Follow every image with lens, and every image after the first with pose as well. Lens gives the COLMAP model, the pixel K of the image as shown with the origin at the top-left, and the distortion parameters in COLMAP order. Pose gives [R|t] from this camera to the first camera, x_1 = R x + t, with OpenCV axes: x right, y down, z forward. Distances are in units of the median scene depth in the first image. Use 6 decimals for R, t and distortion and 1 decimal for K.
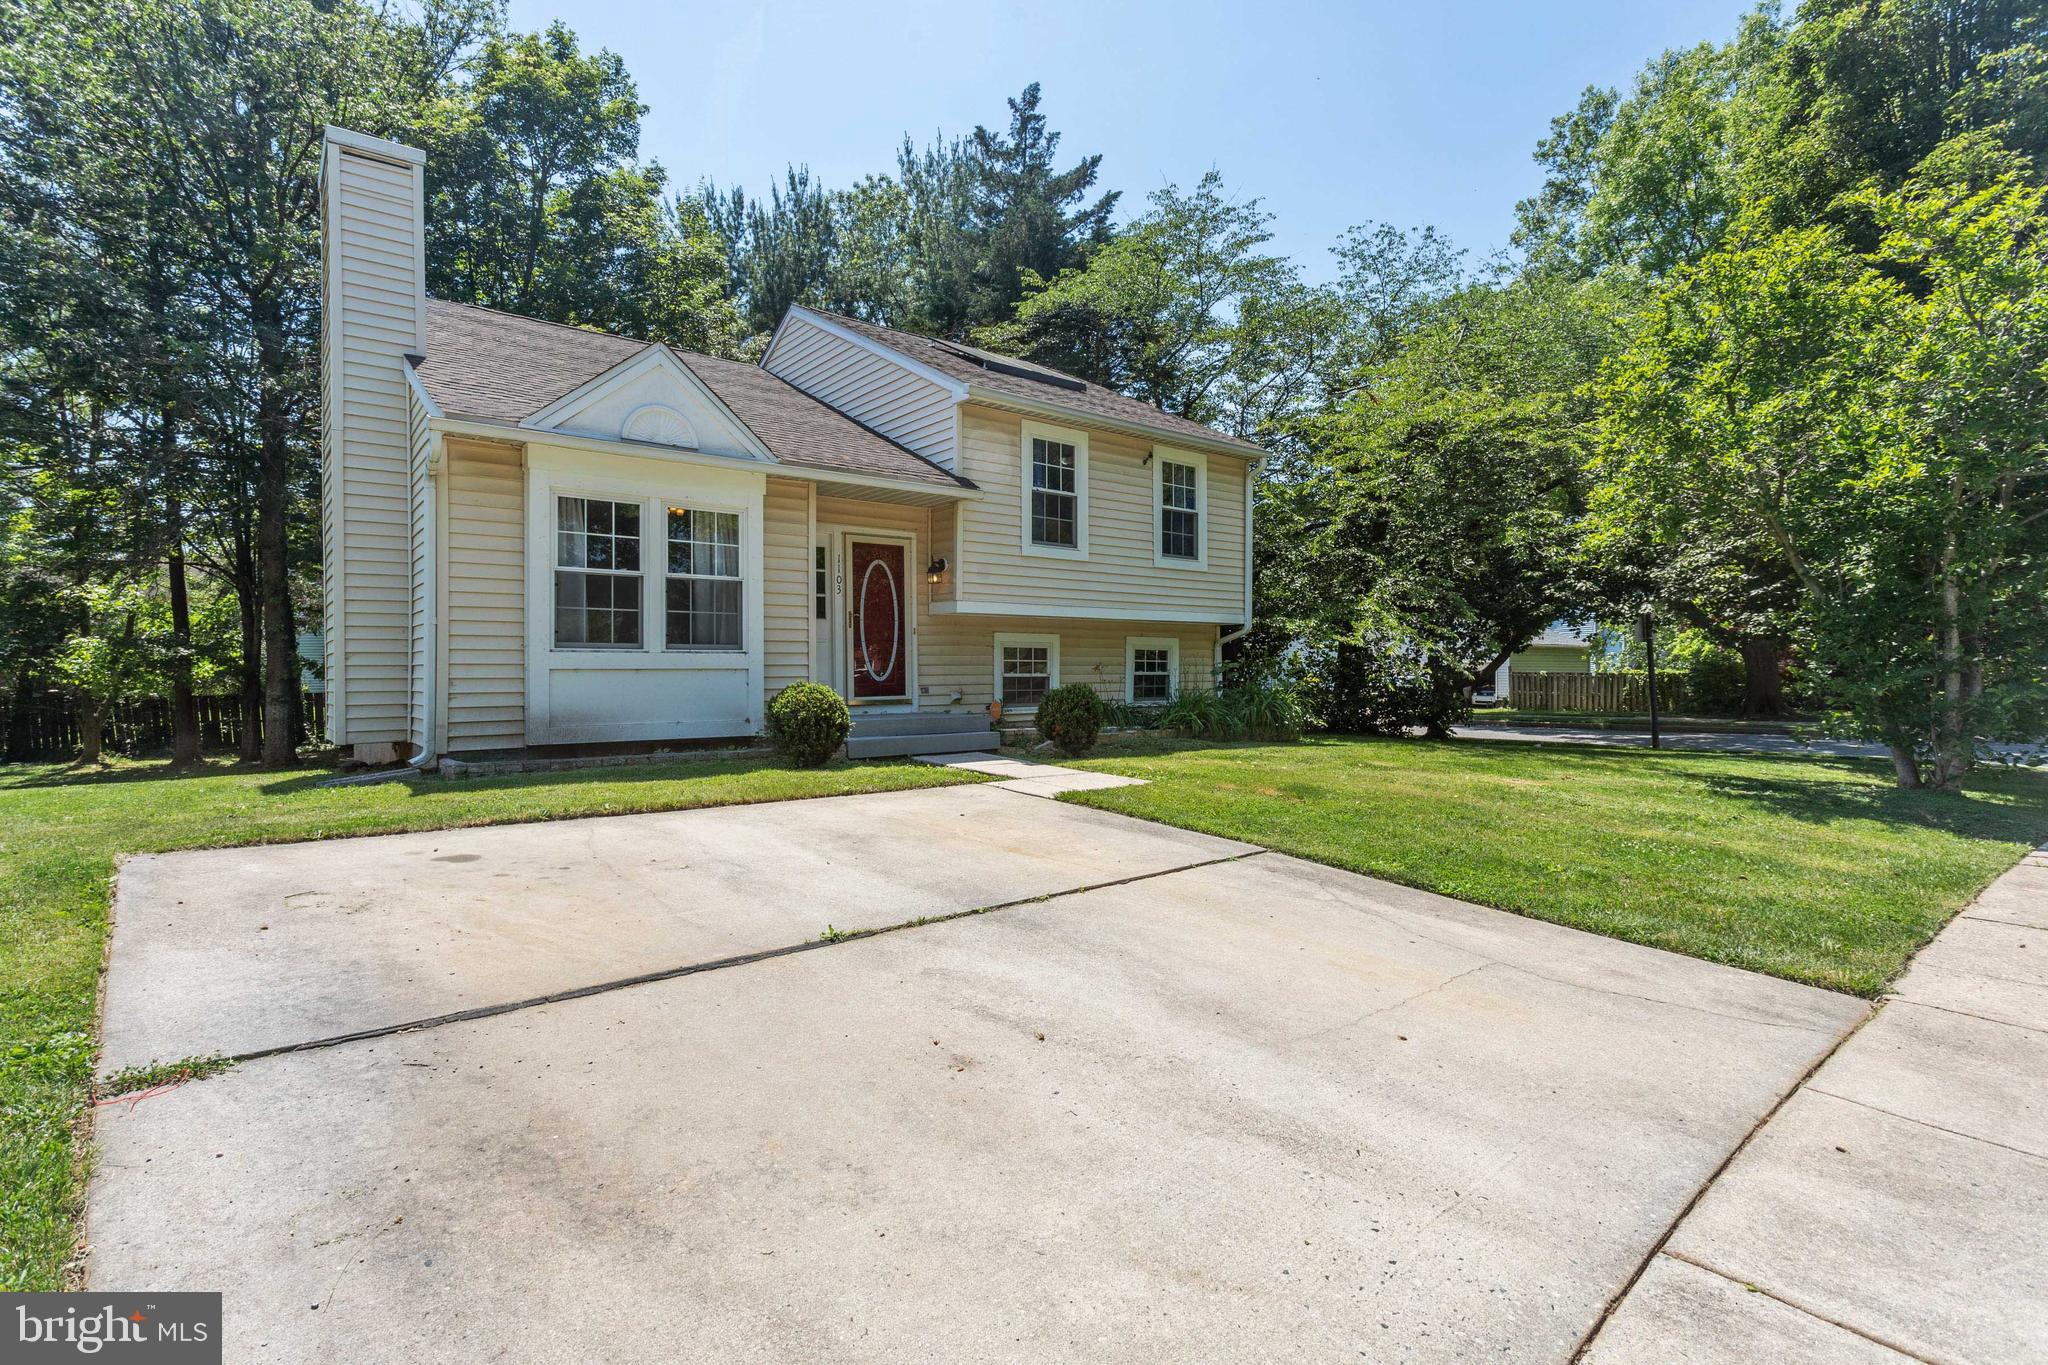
lens RADIAL K [[965.4, 0, 1021.5], [0, 965.4, 670.7], [0, 0, 1]] dist [0.001220, 0.000484]
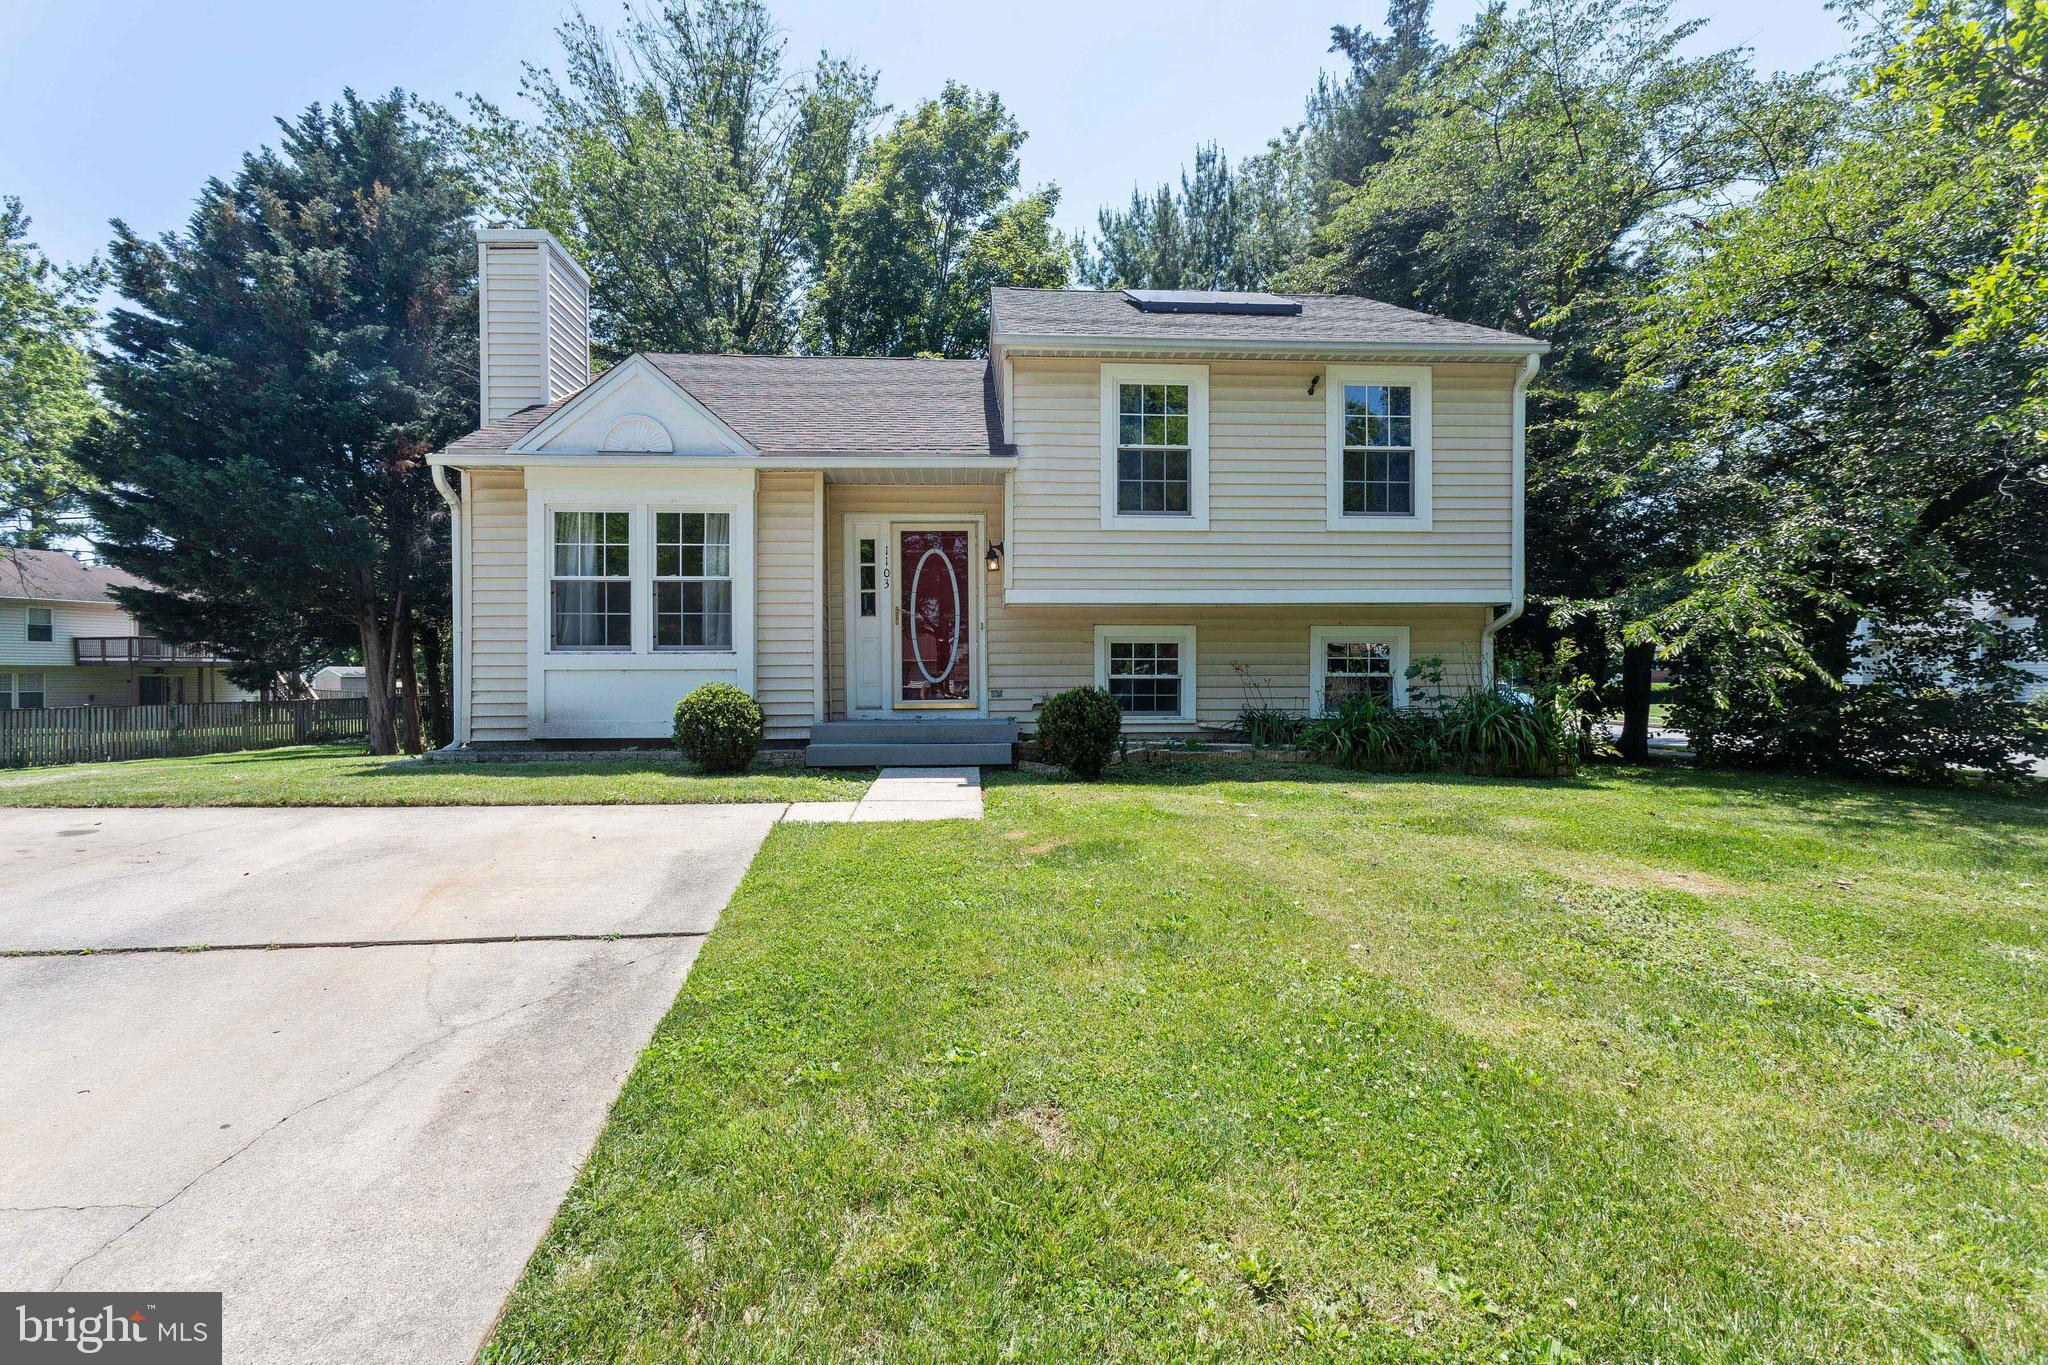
lens RADIAL K [[965.4, 0, 1021.5], [0, 965.4, 670.7], [0, 0, 1]] dist [0.001220, 0.000484]
pose [[0.819010, -0.002387, -0.573774, 0.428119], [0.000193, 0.999992, -0.003884, 0.002710], [0.573779, 0.003071, 0.819004, 0.301118]]
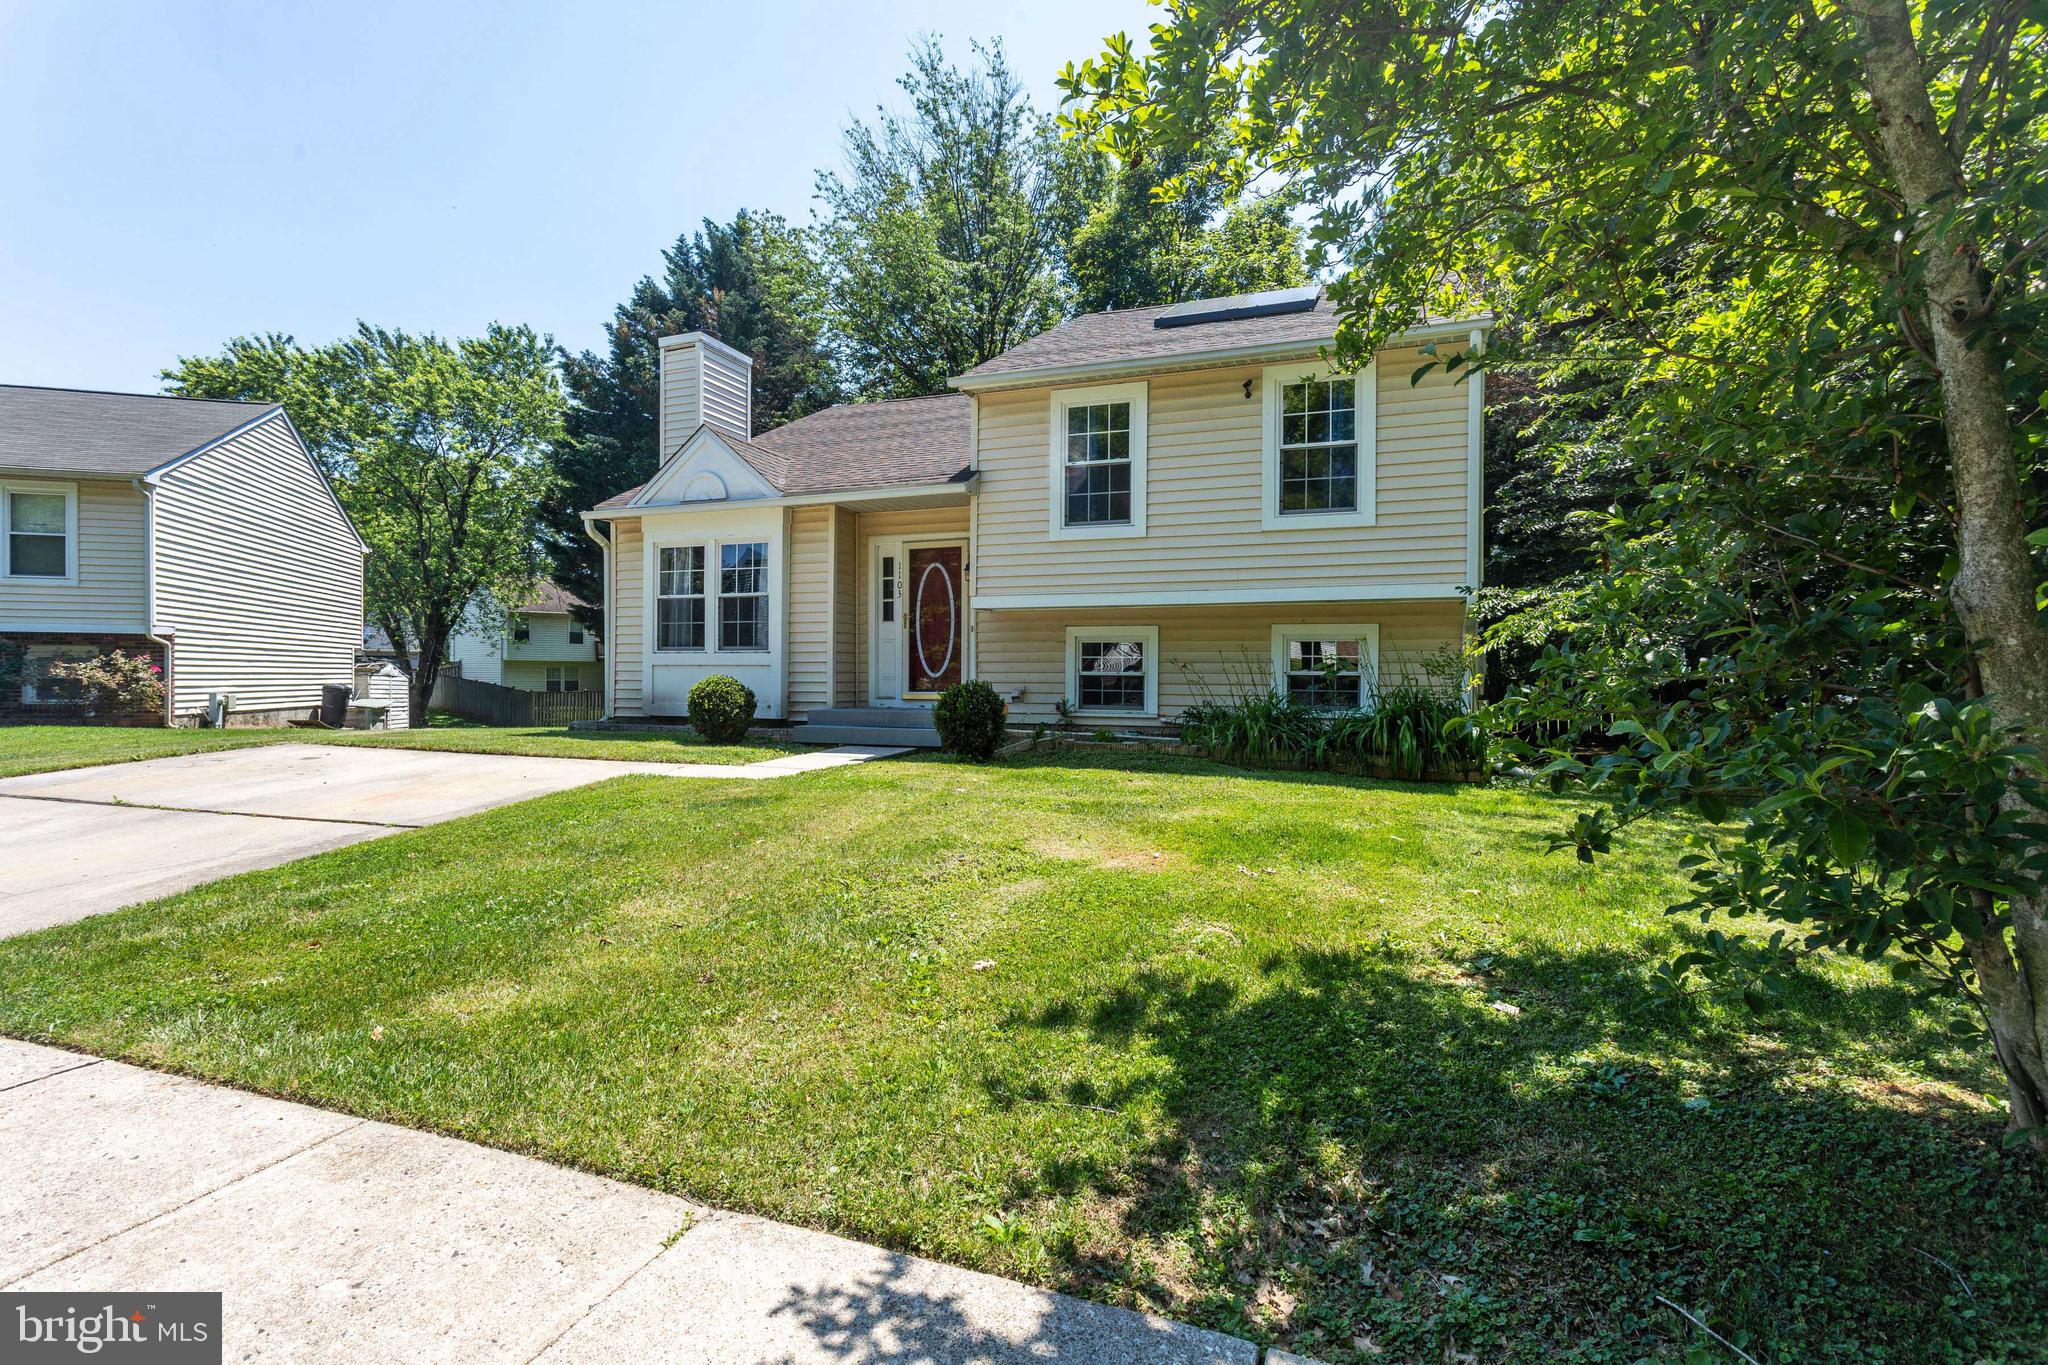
lens RADIAL K [[965.4, 0, 1021.5], [0, 965.4, 670.7], [0, 0, 1]] dist [0.001220, 0.000484]
pose [[0.514958, 0.002529, -0.857212, 0.791866], [-0.007412, 0.999971, -0.001503, 0.003983], [0.857183, 0.007128, 0.514962, 0.526363]]
